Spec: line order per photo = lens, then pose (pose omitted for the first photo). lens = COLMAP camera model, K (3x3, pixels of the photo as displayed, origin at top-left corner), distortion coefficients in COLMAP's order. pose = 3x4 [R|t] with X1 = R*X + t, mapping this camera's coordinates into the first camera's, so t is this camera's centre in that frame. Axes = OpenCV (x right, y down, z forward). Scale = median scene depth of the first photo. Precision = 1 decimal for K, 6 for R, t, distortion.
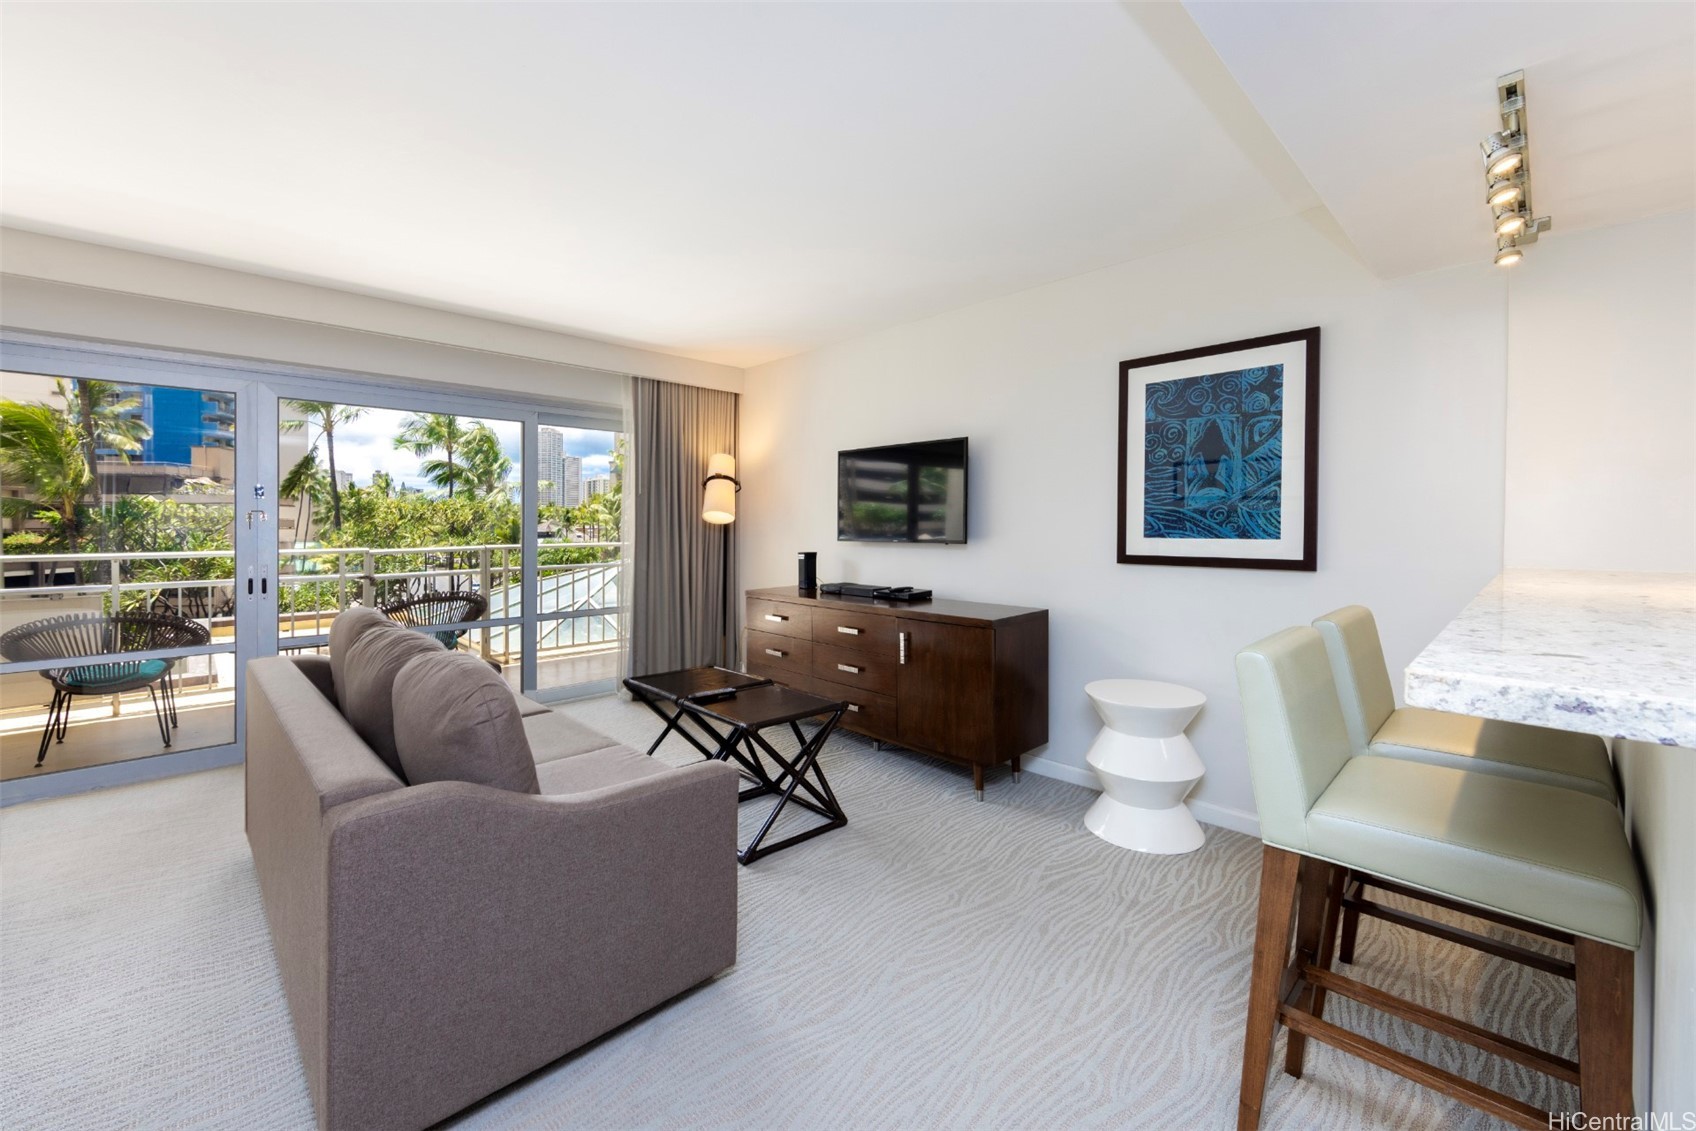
lens RADIAL K [[674.7, 0, 835.1], [0, 674.7, 510.6], [0, 0, 1]] dist [-0.004499, 0.000293]
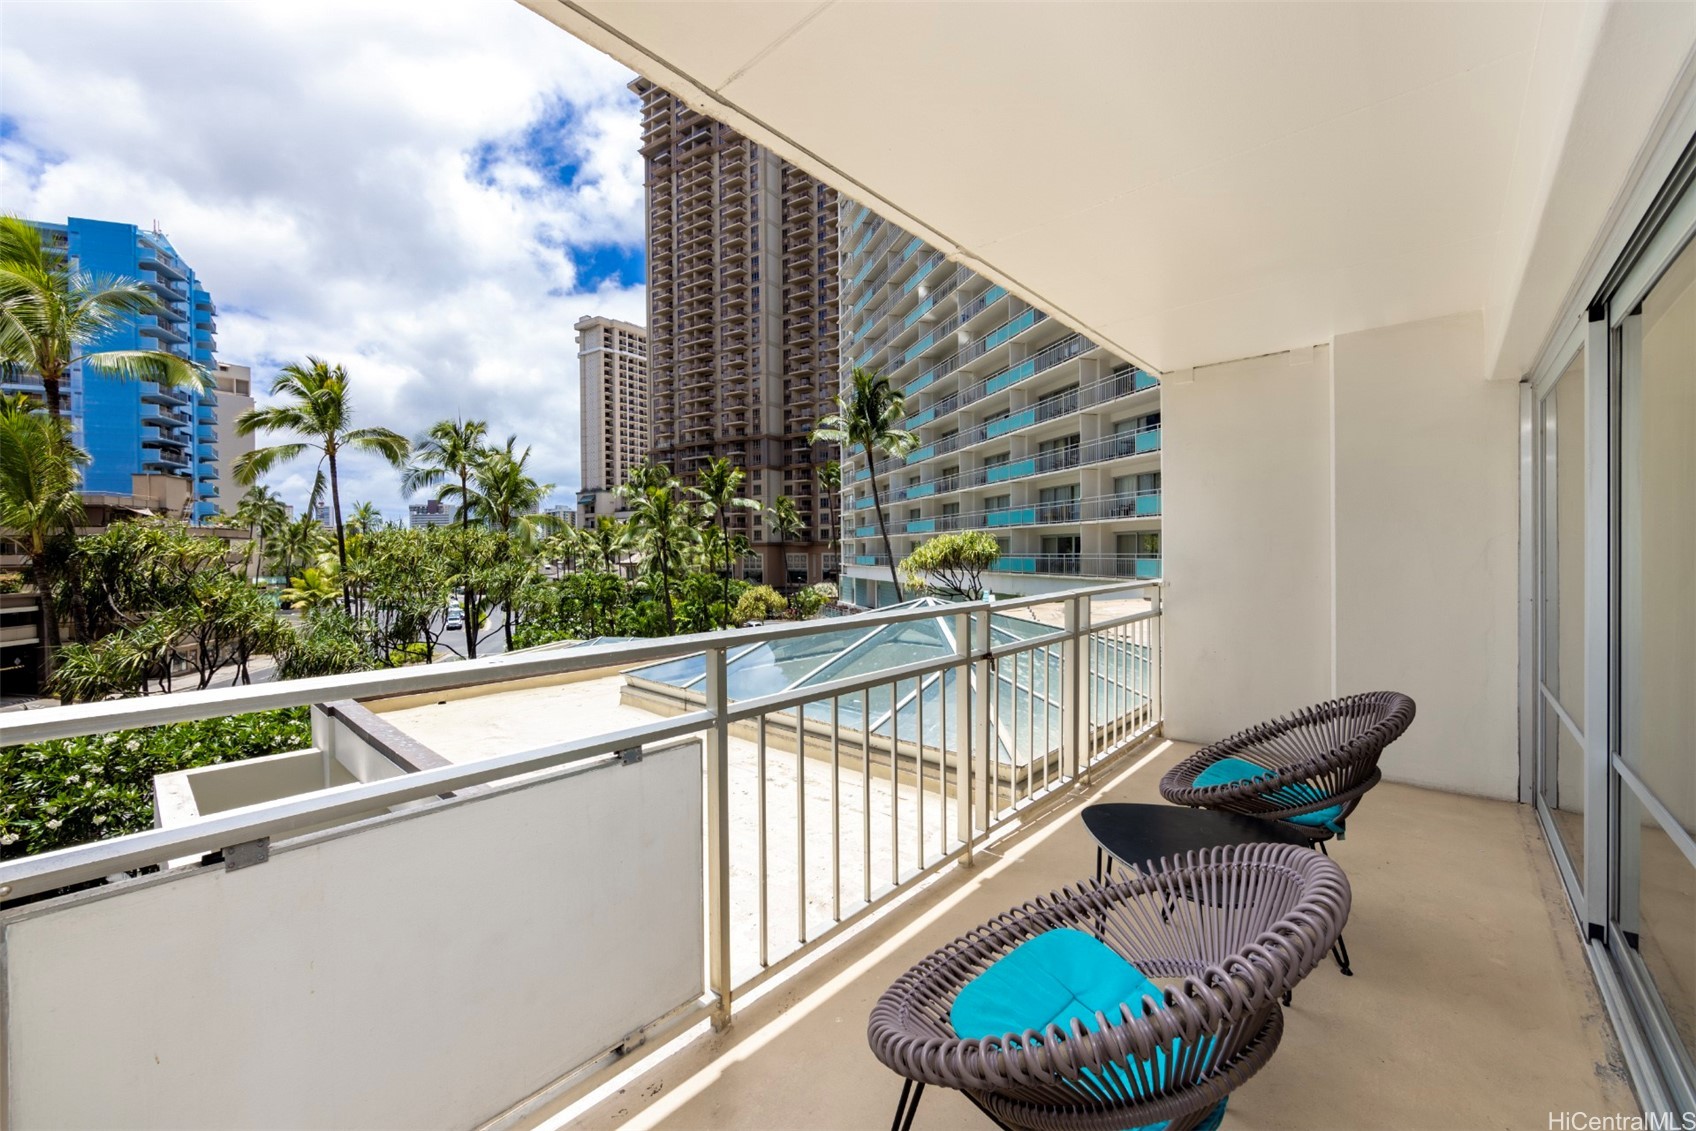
lens RADIAL K [[674.7, 0, 840.7], [0, 674.7, 558.1], [0, 0, 1]] dist [-0.004499, 0.000293]
pose [[0.998055, -0.011657, 0.061242, -1.532626], [0.009845, 0.999507, 0.029809, -0.005360], [-0.061560, -0.029148, 0.997678, 0.842864]]
